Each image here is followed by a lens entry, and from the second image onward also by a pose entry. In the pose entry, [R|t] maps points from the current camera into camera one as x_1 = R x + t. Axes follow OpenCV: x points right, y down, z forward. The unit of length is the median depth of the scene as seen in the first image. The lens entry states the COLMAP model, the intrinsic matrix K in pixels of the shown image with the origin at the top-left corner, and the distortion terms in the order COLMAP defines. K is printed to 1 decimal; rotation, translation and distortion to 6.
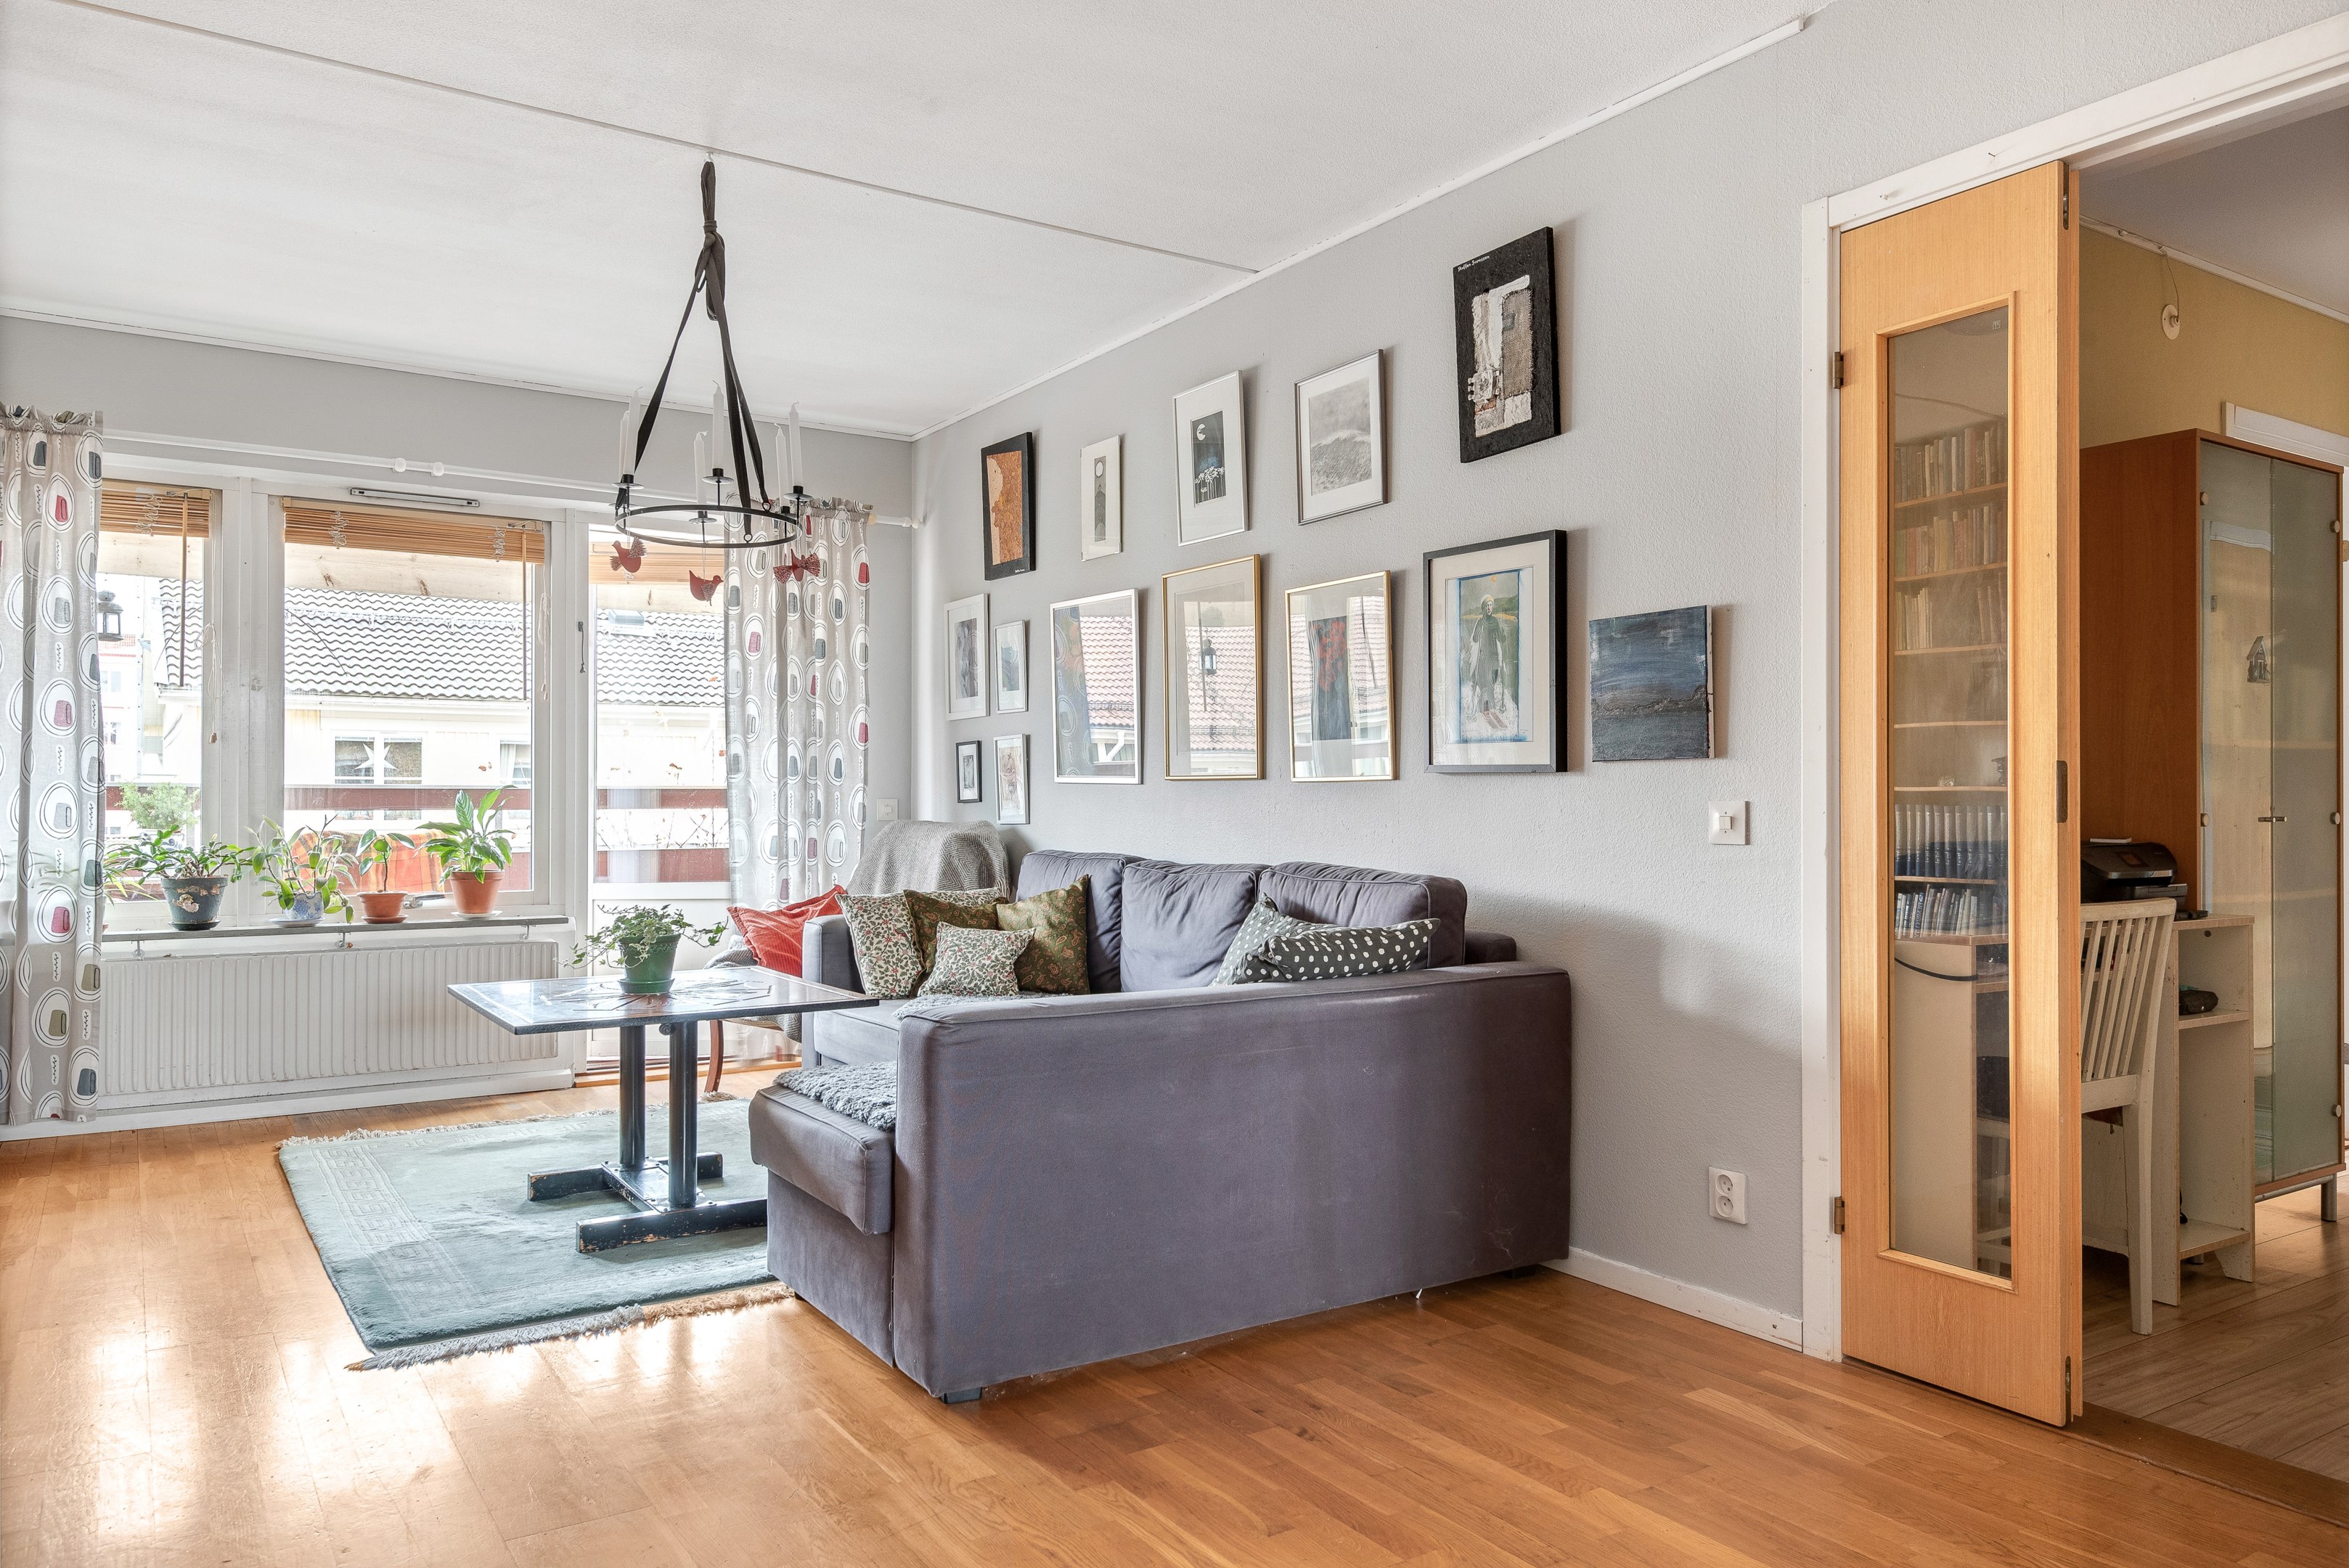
lens RADIAL K [[1525.9, 0, 1167.1], [0, 1525.9, 793.9], [0, 0, 1]] dist [0.021403, -0.019015]
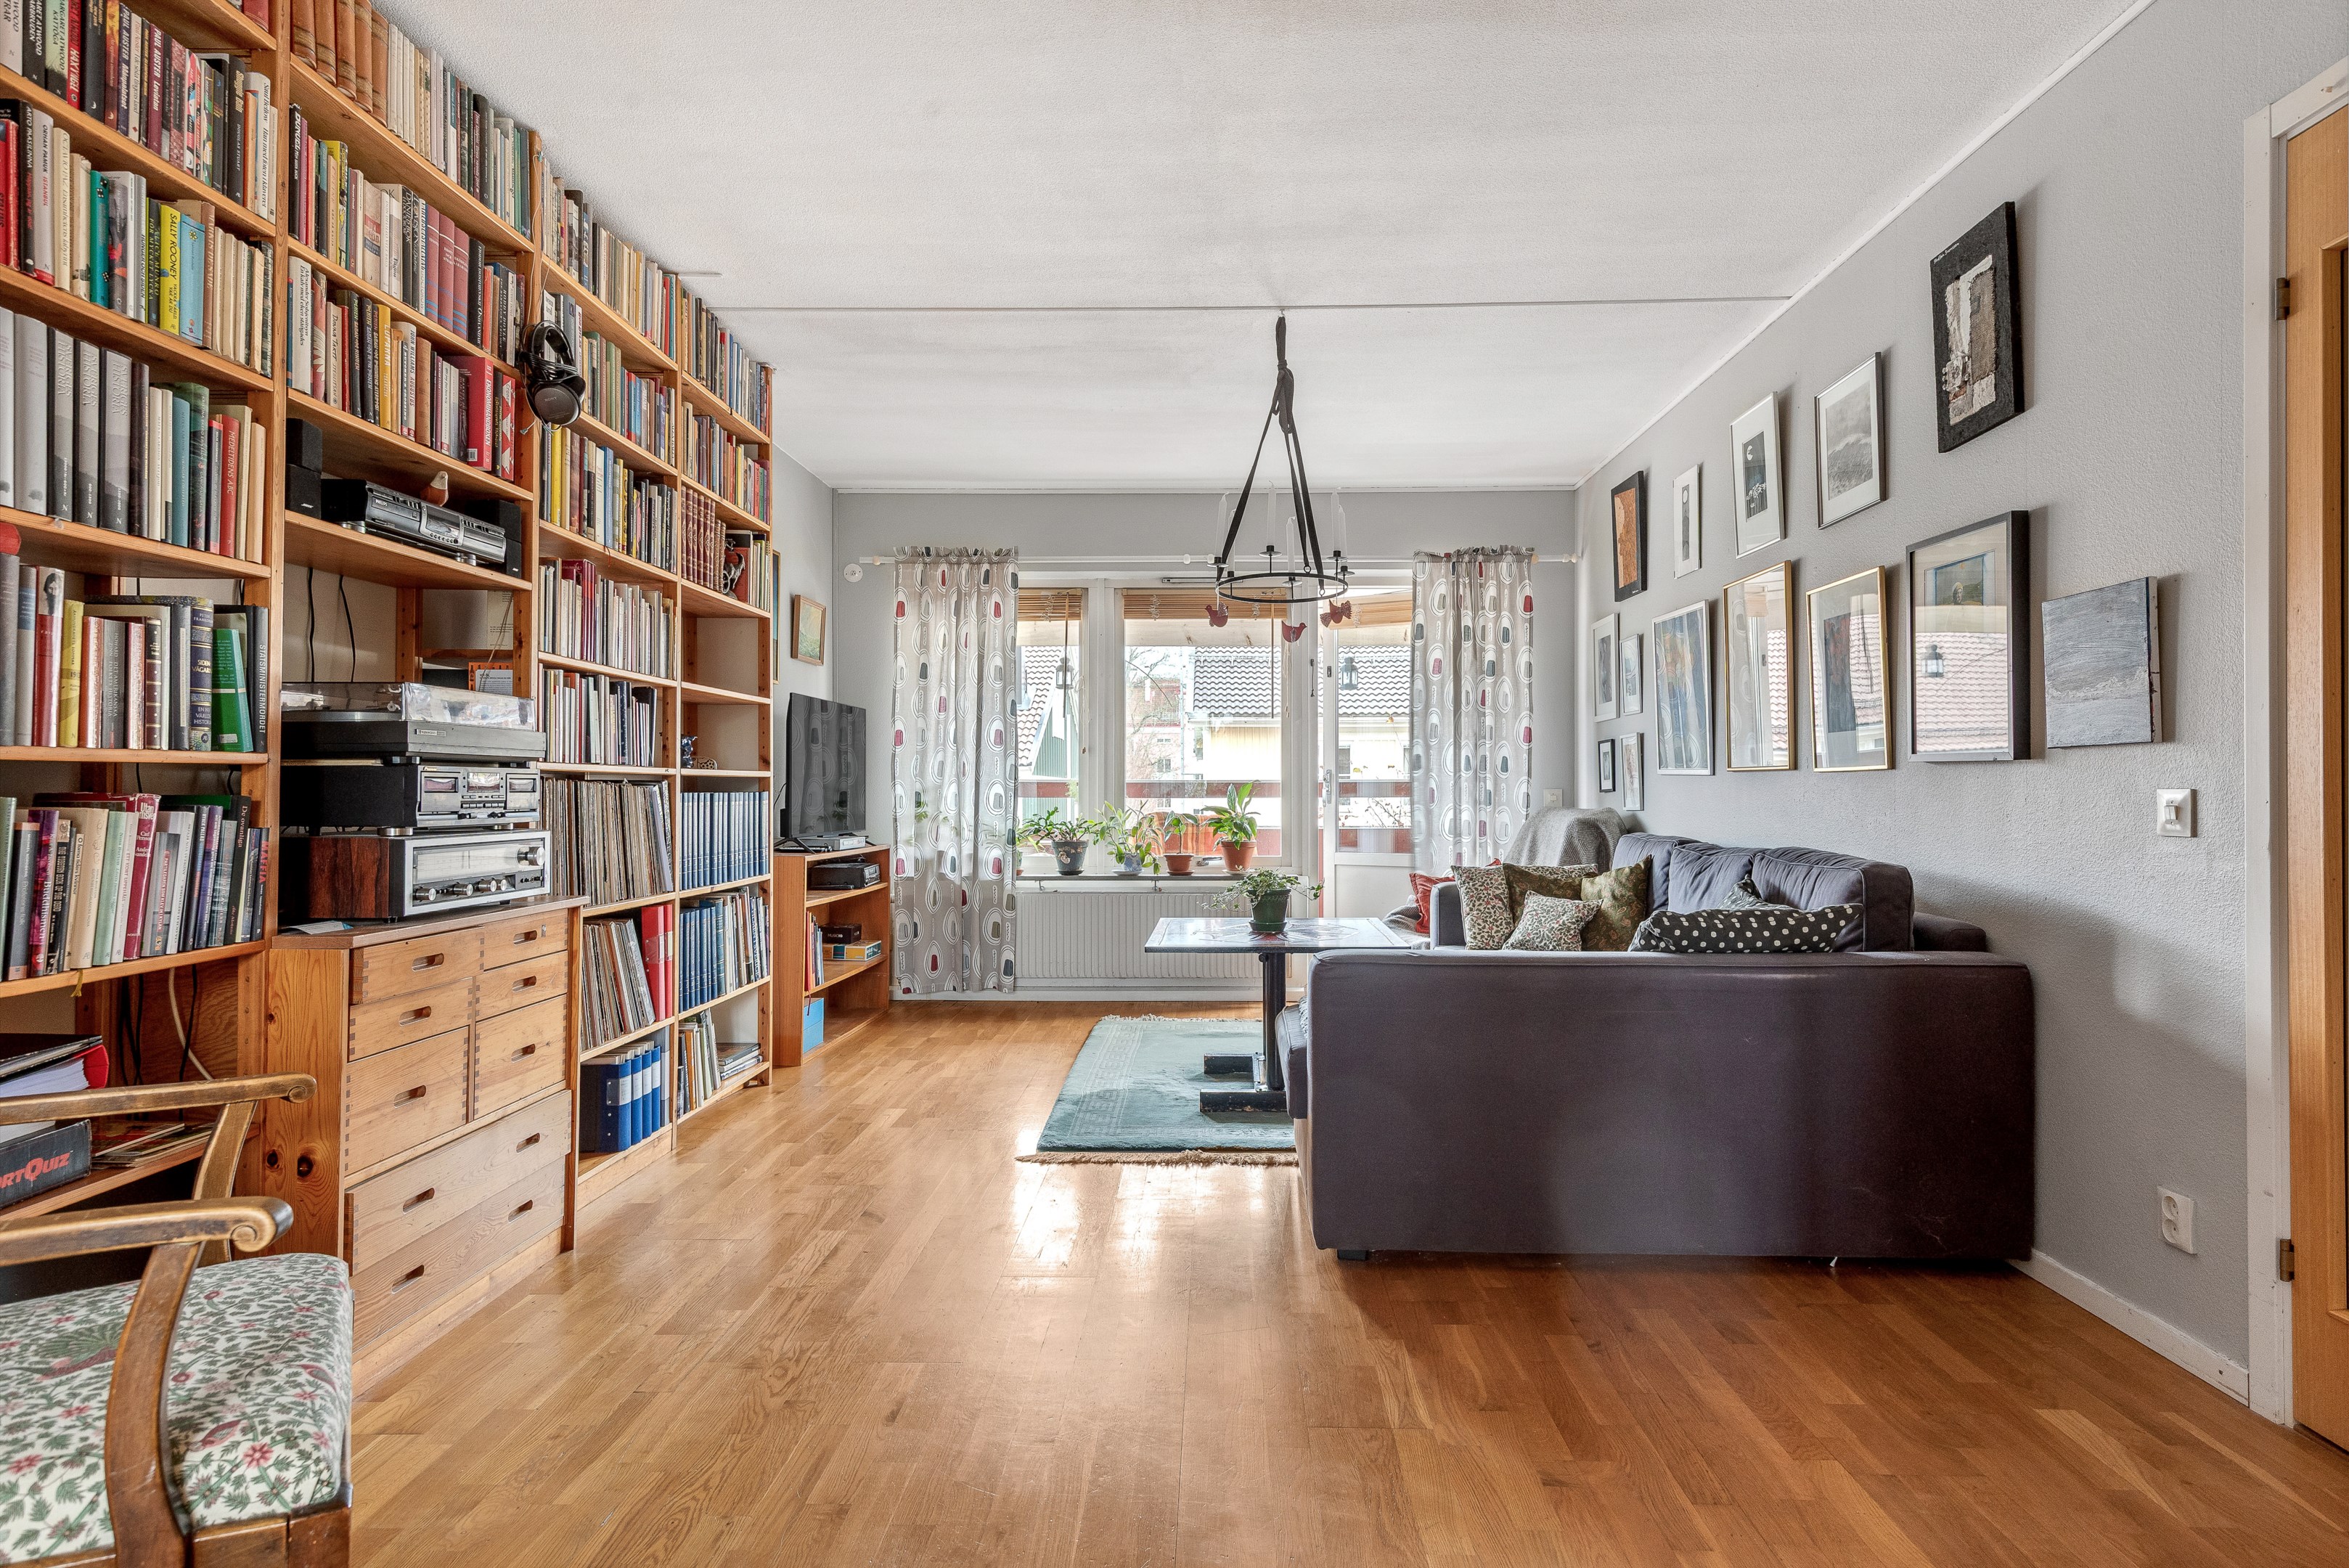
lens RADIAL K [[1248.0, 0, 1196.9], [0, 1248.0, 788.9], [0, 0, 1]] dist [0.006724, -0.007374]
pose [[0.829150, -0.002981, -0.559018, 0.251693], [0.004738, 0.999987, 0.001695, 0.000356], [0.559006, -0.004054, 0.829154, 0.045508]]
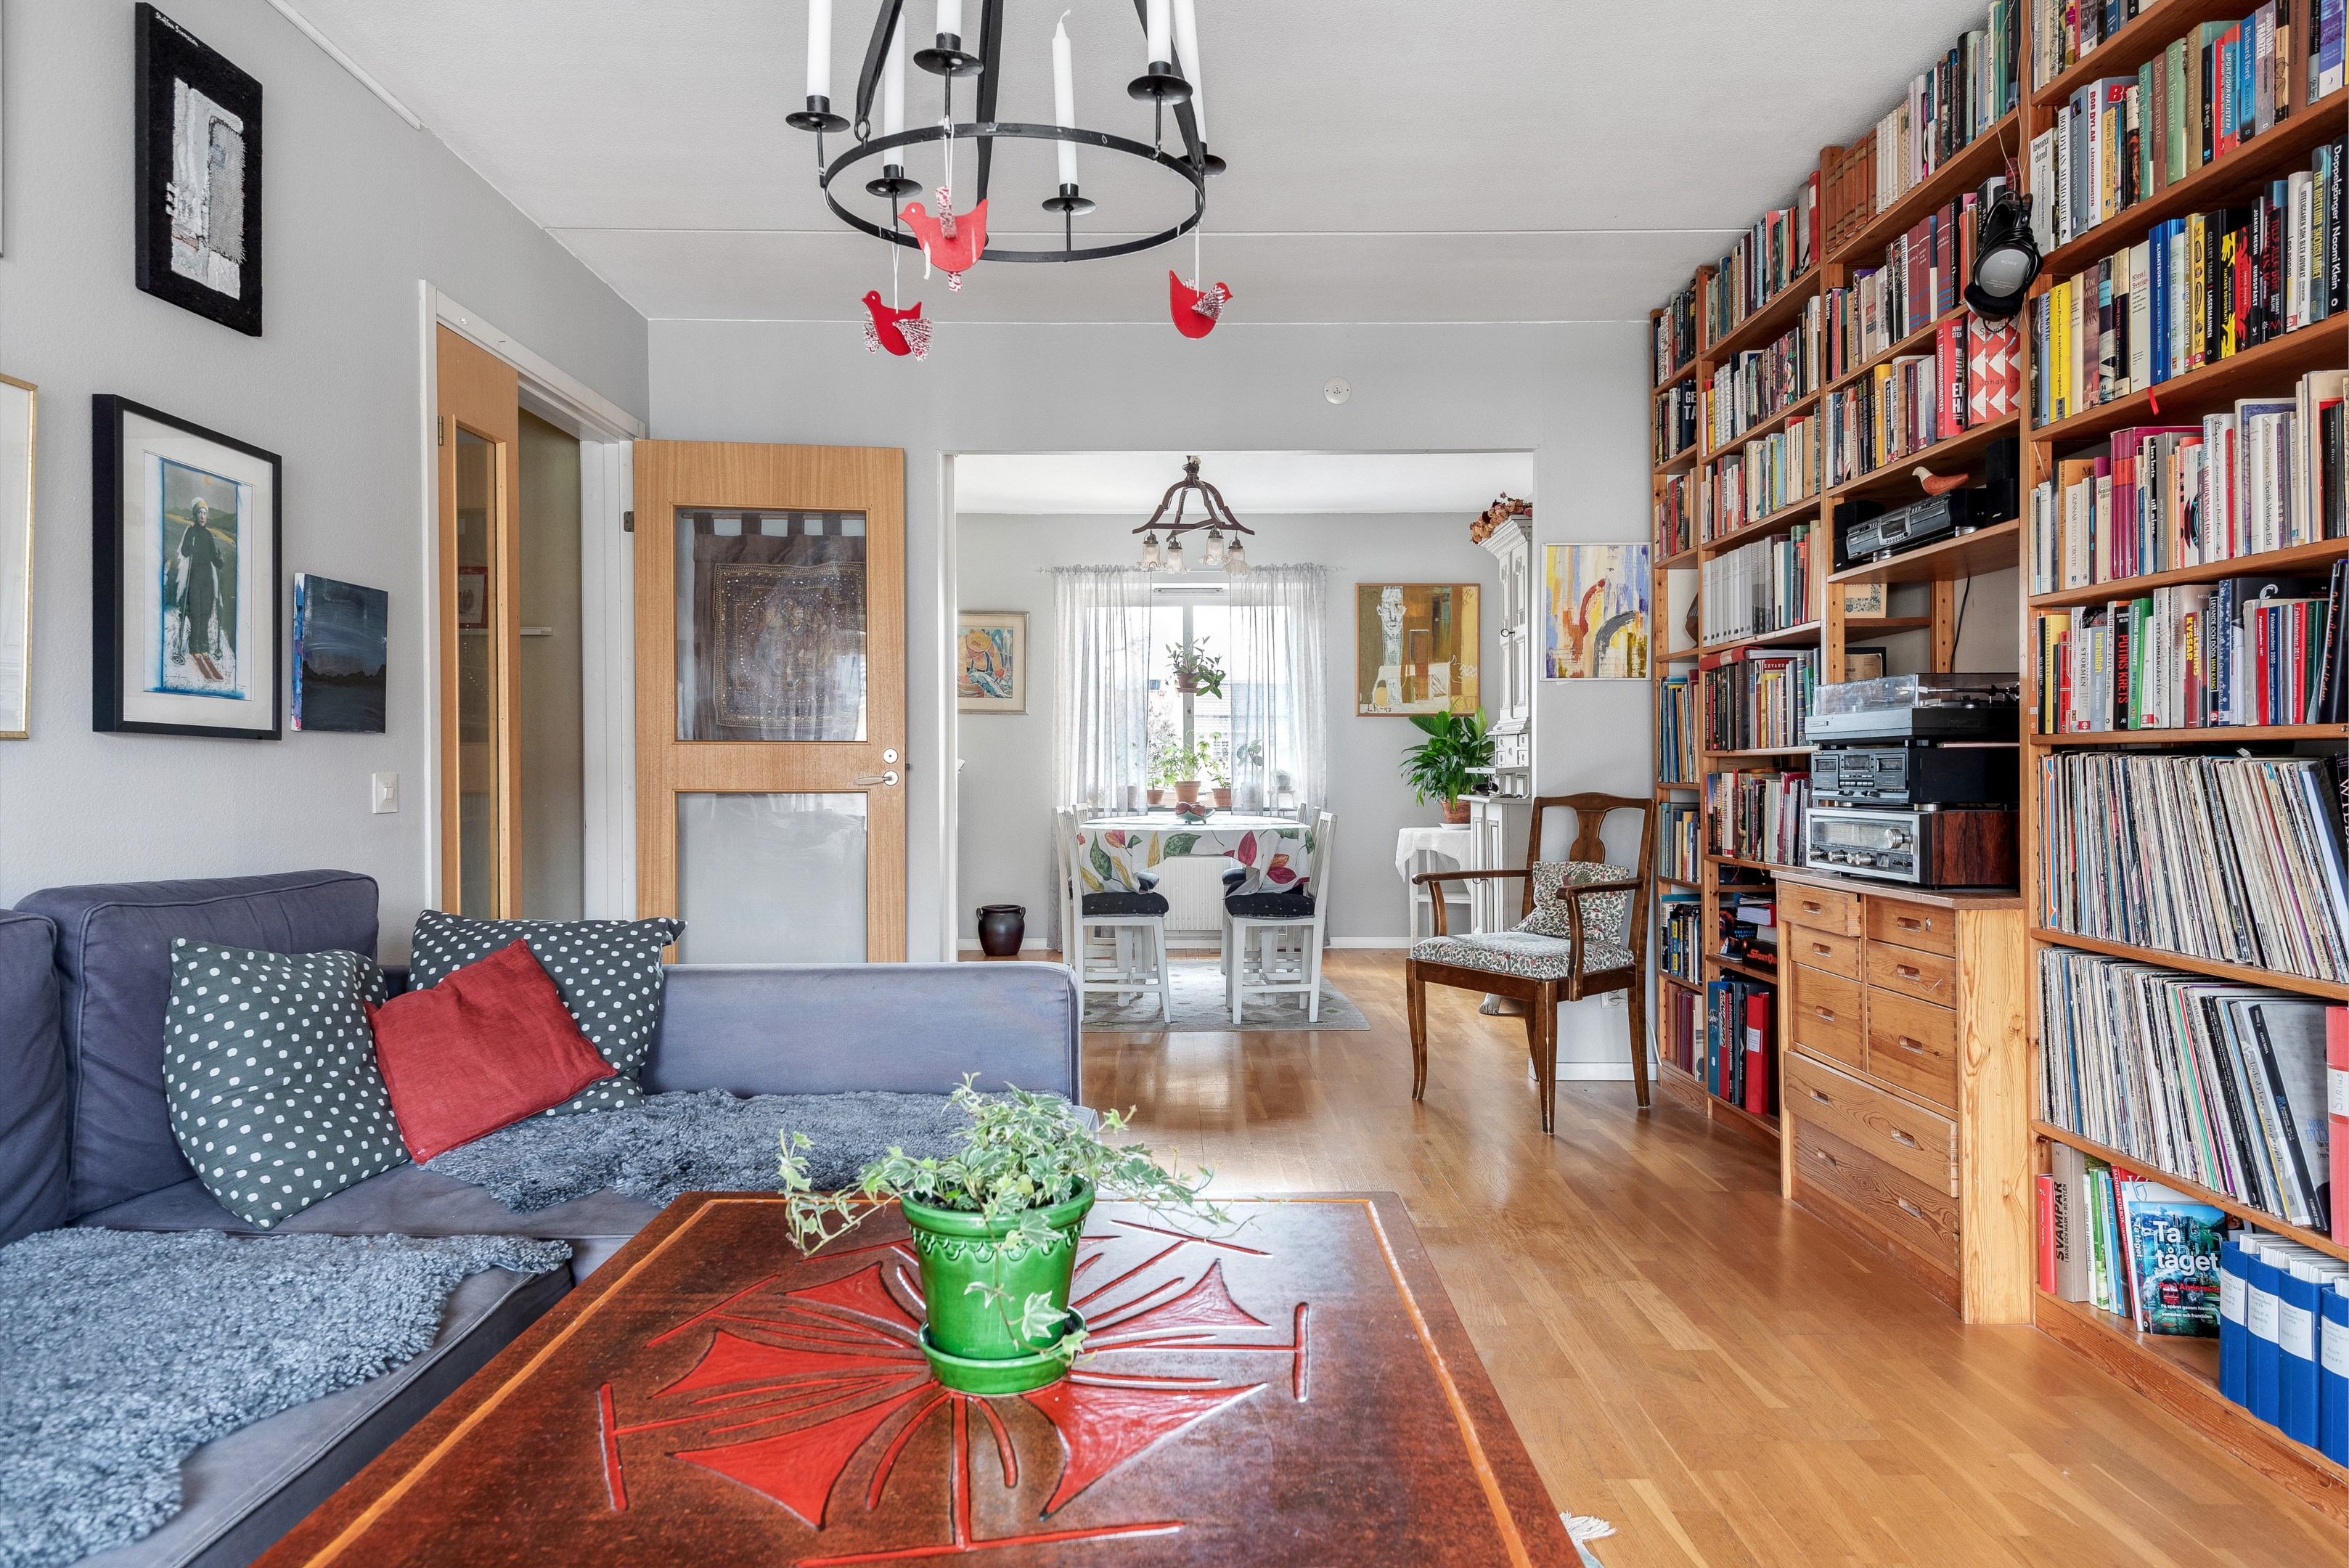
lens RADIAL K [[1525.9, 0, 1174.3], [0, 1525.9, 769.2], [0, 0, 1]] dist [0.021403, -0.019015]
pose [[-0.842454, -0.000833, 0.538768, -0.589460], [-0.001773, 0.999998, -0.001226, 0.002107], [-0.538766, -0.001988, -0.842453, 1.363155]]
